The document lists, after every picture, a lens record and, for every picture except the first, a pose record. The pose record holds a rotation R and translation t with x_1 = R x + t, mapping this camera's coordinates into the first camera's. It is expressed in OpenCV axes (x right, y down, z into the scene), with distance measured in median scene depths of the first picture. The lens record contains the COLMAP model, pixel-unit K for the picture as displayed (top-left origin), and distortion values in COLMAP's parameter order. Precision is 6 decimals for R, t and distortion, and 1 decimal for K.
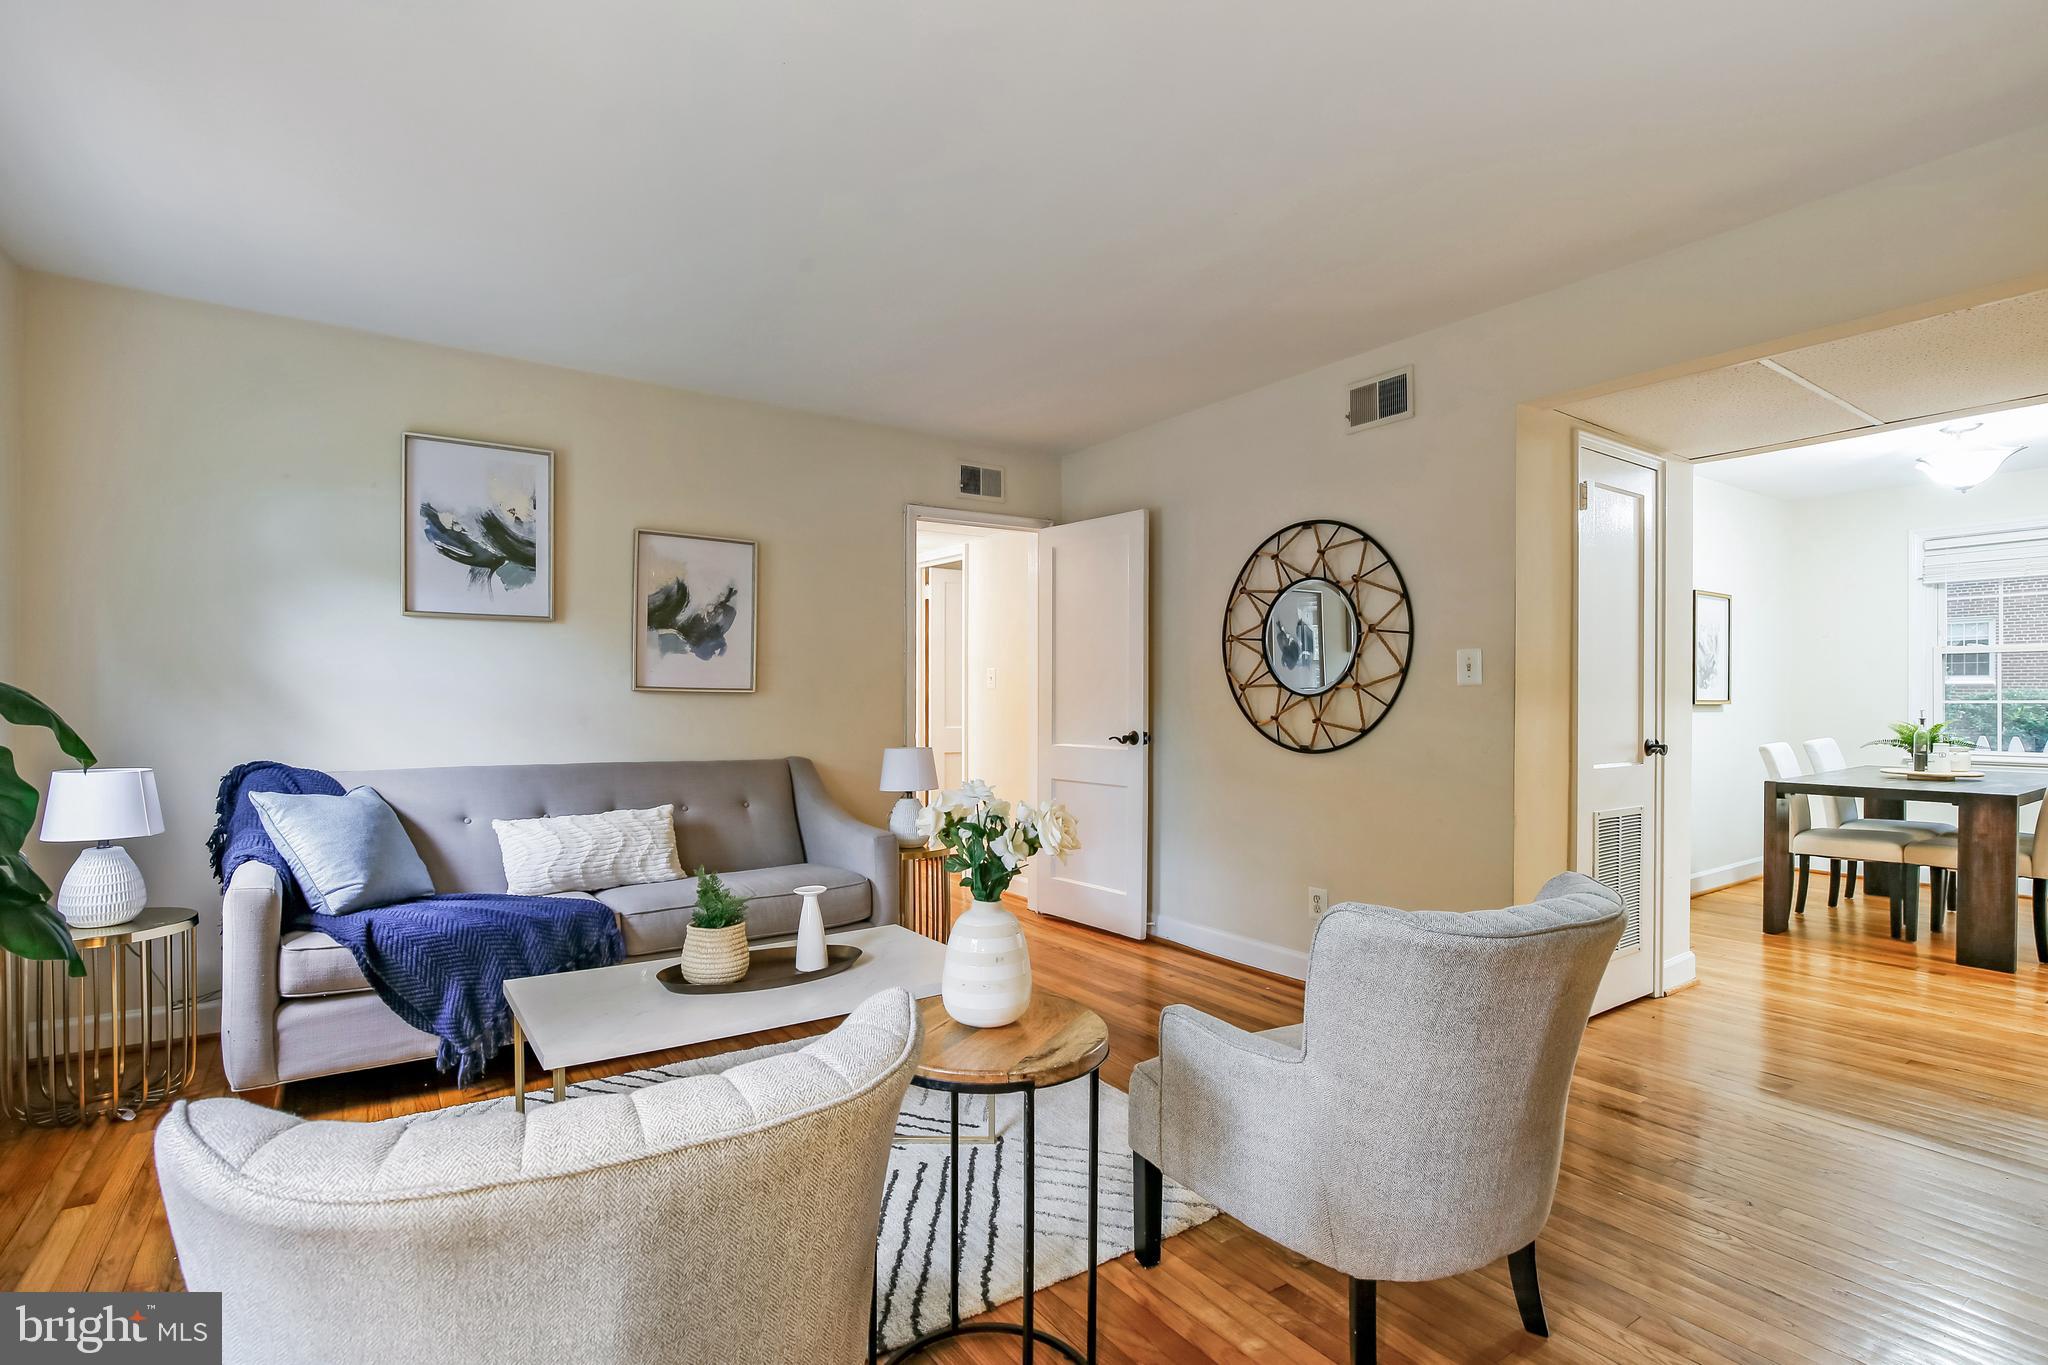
lens RADIAL K [[978.2, 0, 1024.0], [0, 978.2, 682.5], [0, 0, 1]] dist [-0.001201, -0.000141]
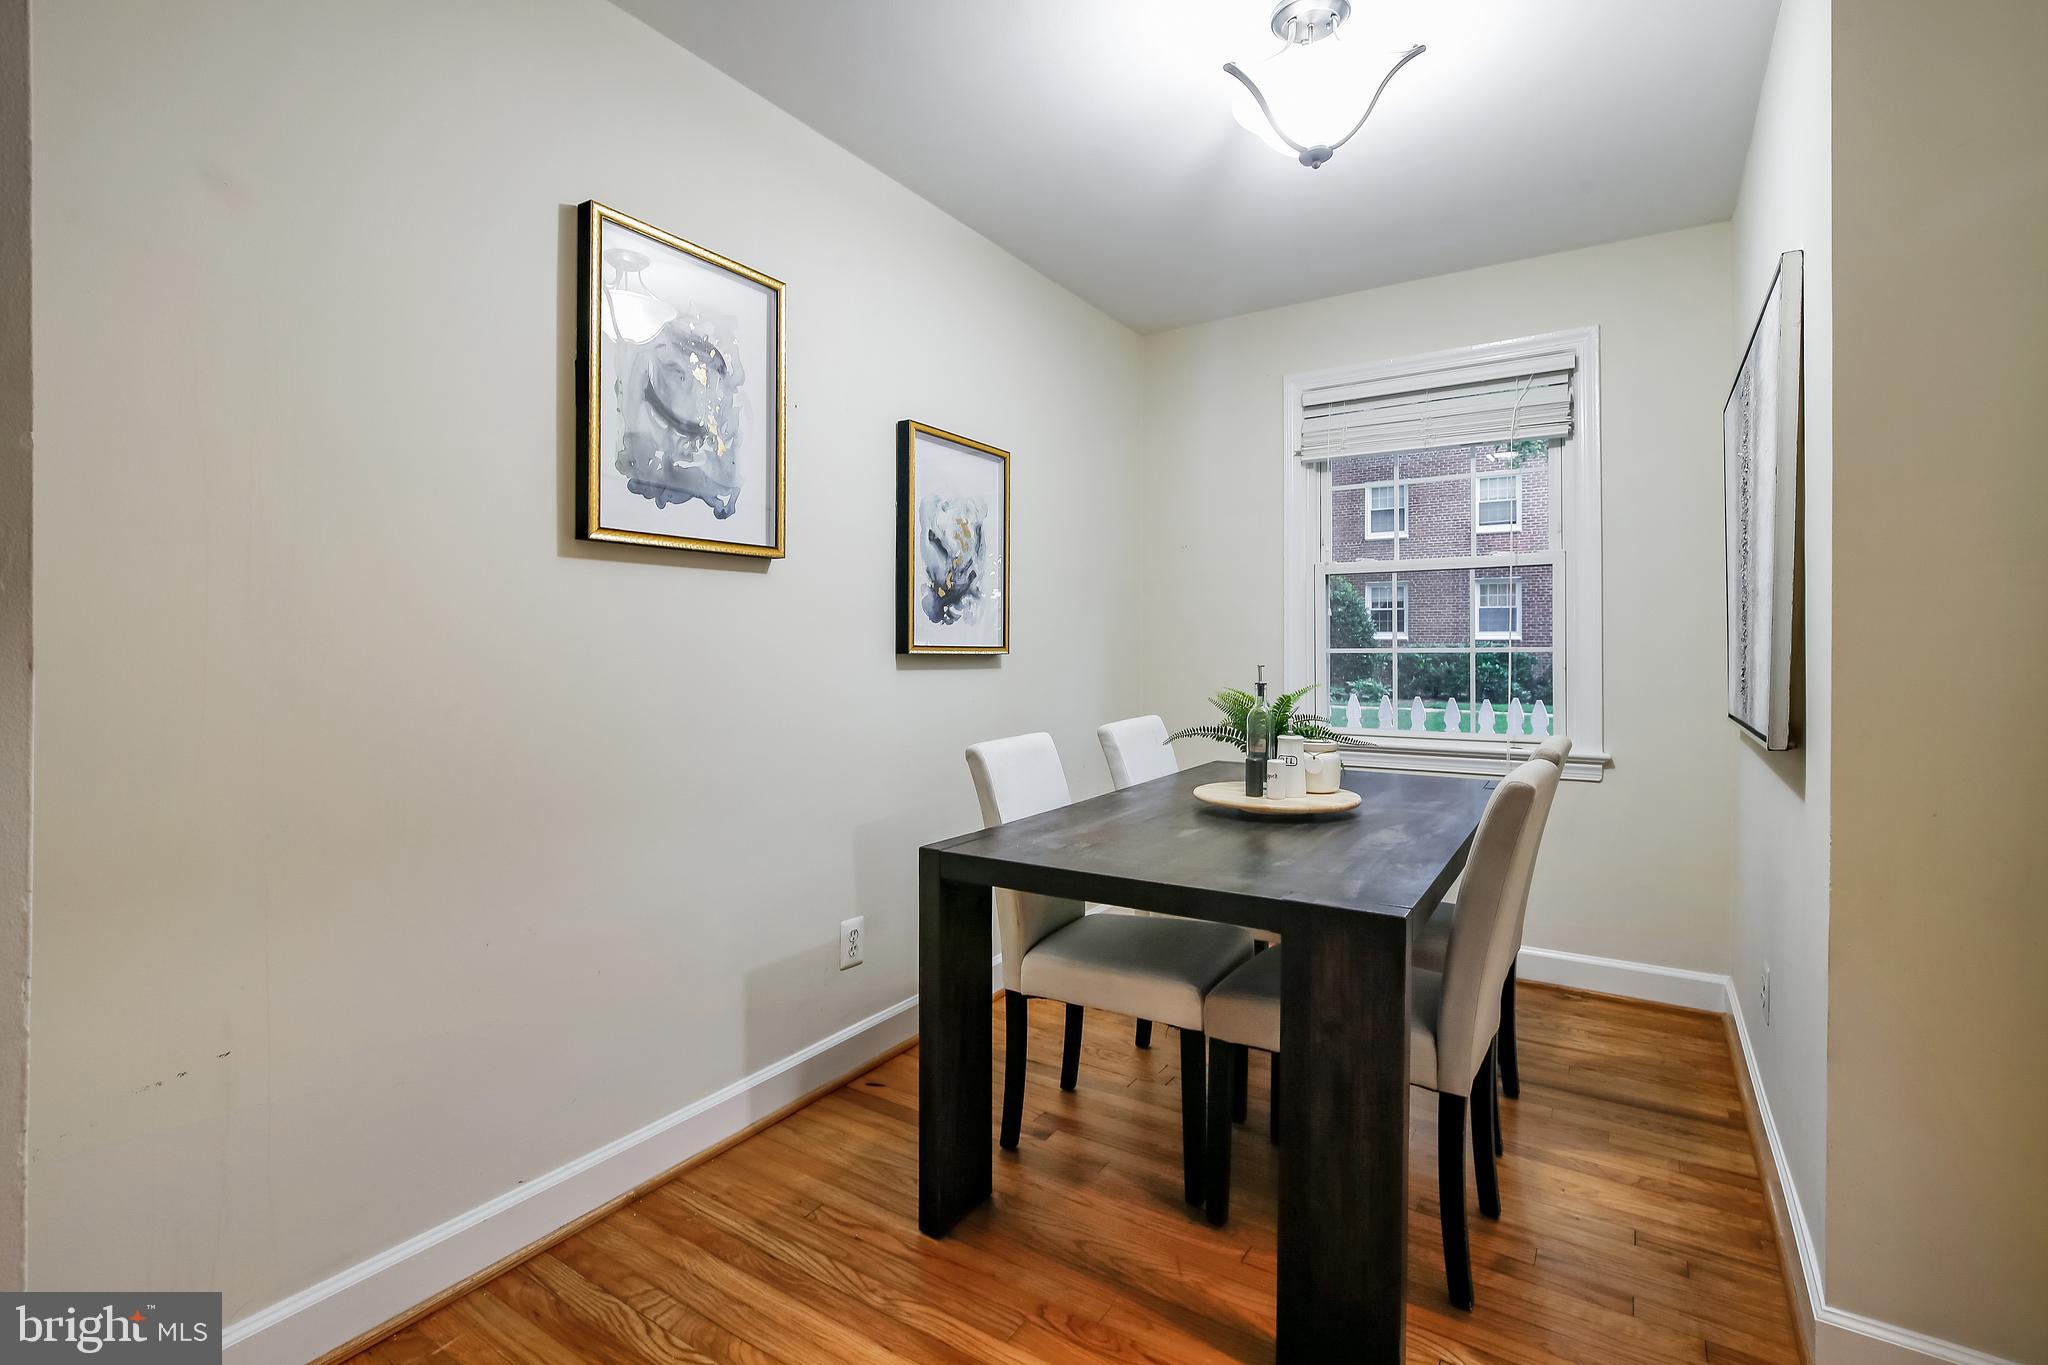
lens RADIAL K [[939.4, 0, 1023.6], [0, 939.4, 651.3], [0, 0, 1]] dist [-0.001379, -0.000121]
pose [[0.922169, 0.002721, 0.386777, 0.637545], [-0.007493, 0.999913, 0.010831, 0.017381], [-0.386714, -0.012886, 0.922110, 0.625367]]
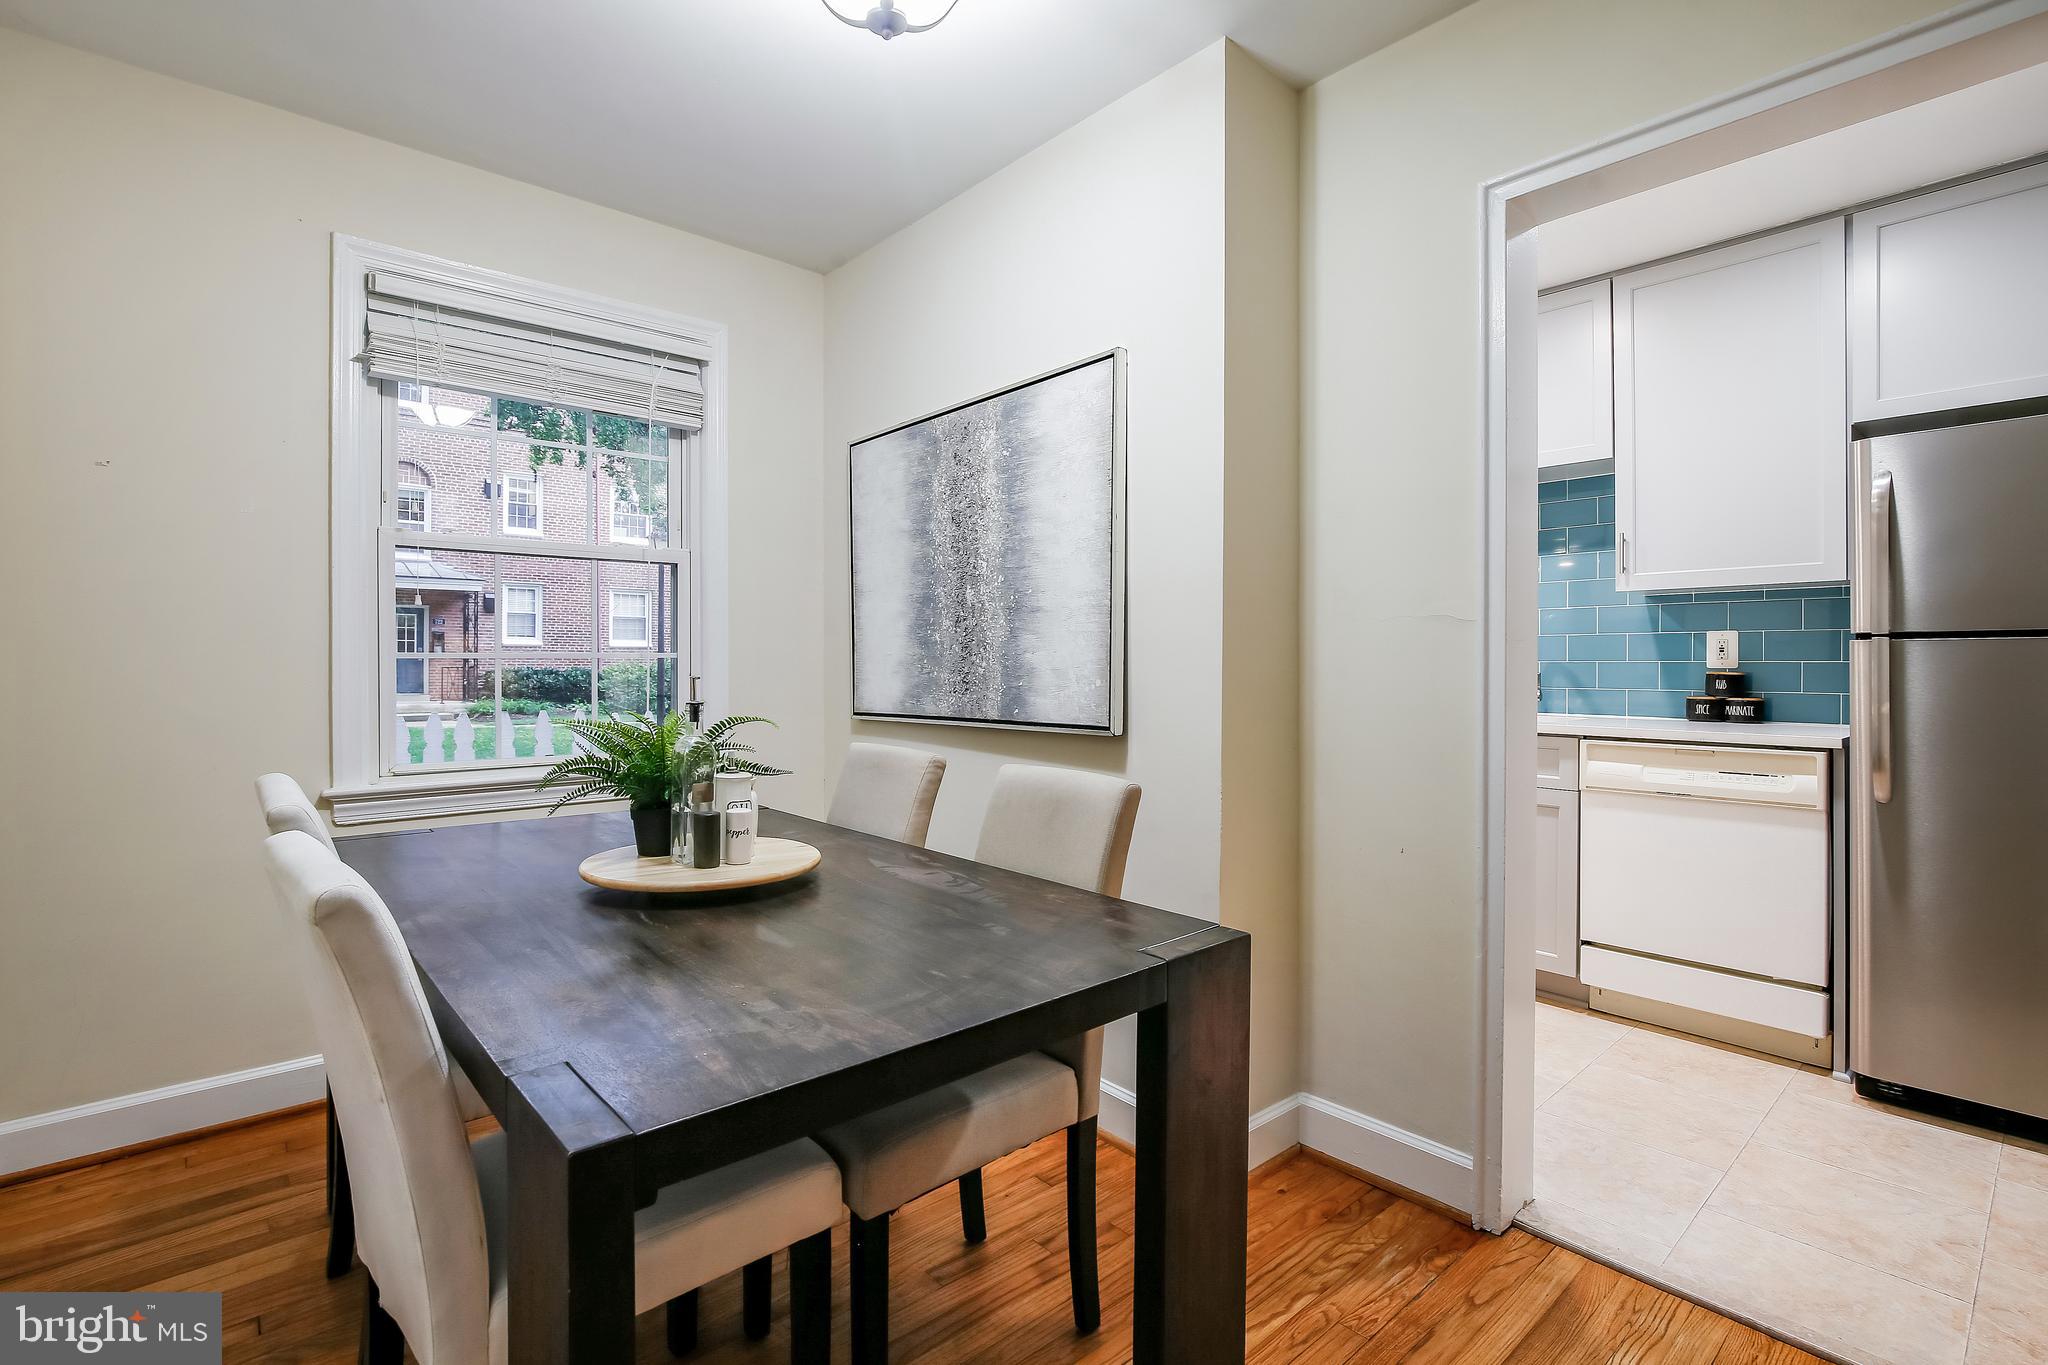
lens RADIAL K [[956.5, 0, 1037.7], [0, 956.5, 667.4], [0, 0, 1]] dist [-0.003622, -0.000412]
pose [[-0.123330, -0.005387, 0.992351, 0.585868], [-0.012805, 0.999911, 0.003836, 0.022356], [-0.992283, -0.012234, -0.123388, 0.927405]]
